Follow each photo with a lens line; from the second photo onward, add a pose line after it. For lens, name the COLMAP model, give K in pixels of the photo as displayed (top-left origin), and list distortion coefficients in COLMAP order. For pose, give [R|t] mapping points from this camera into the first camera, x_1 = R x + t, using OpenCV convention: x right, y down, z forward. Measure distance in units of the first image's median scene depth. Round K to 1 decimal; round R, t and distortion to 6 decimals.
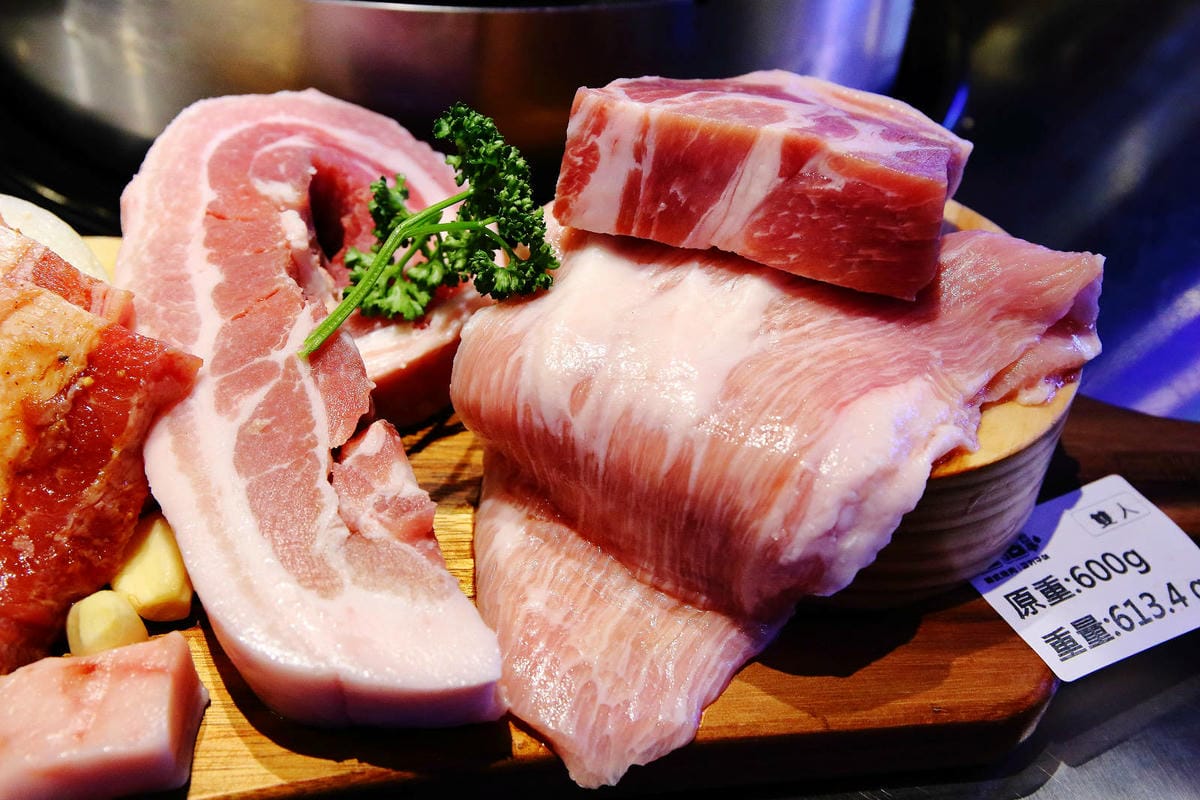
lens RADIAL K [[1449.0, 0, 600.0], [0, 1449.0, 400.0], [0, 0, 1]] dist [-0.035329, 0.012304]
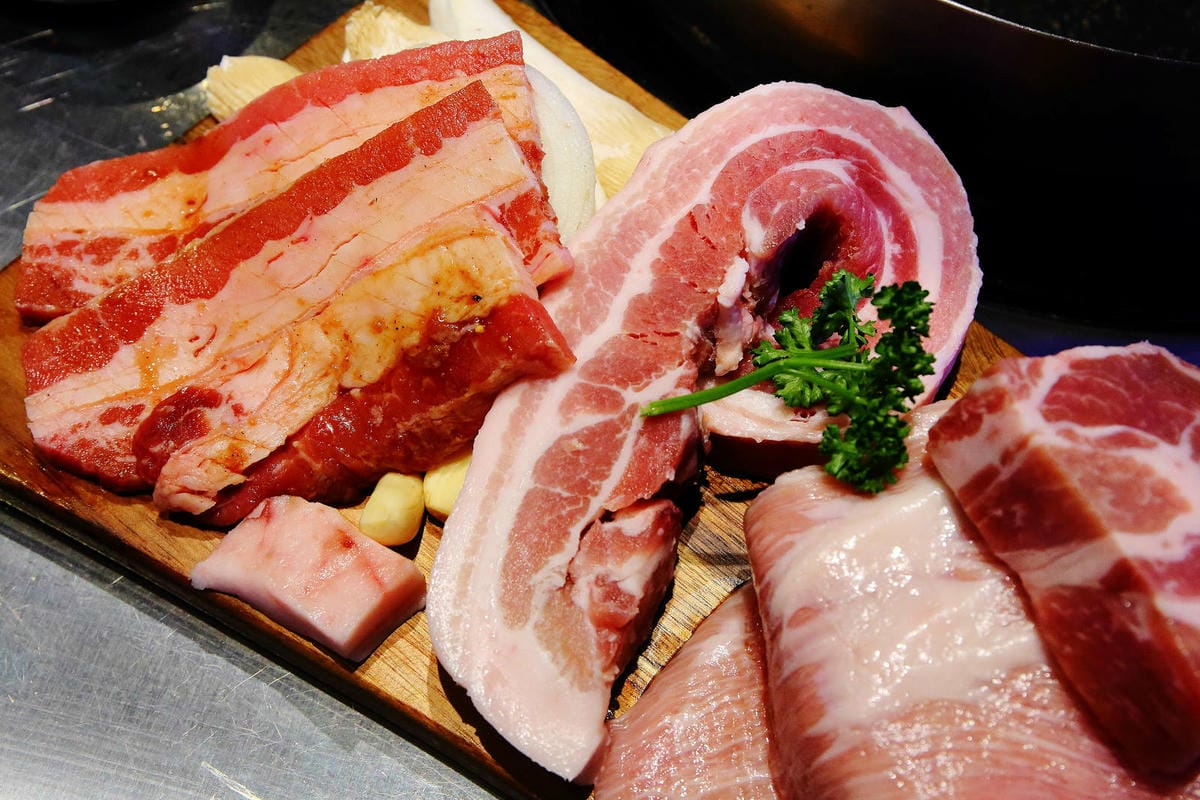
lens RADIAL K [[1449.0, 0, 600.0], [0, 1449.0, 400.0], [0, 0, 1]] dist [-0.035329, 0.012304]
pose [[0.703637, 0.608970, -0.366130, 0.165568], [-0.453872, 0.781646, 0.427819, -0.492244], [0.546713, -0.134853, 0.826389, 0.086883]]
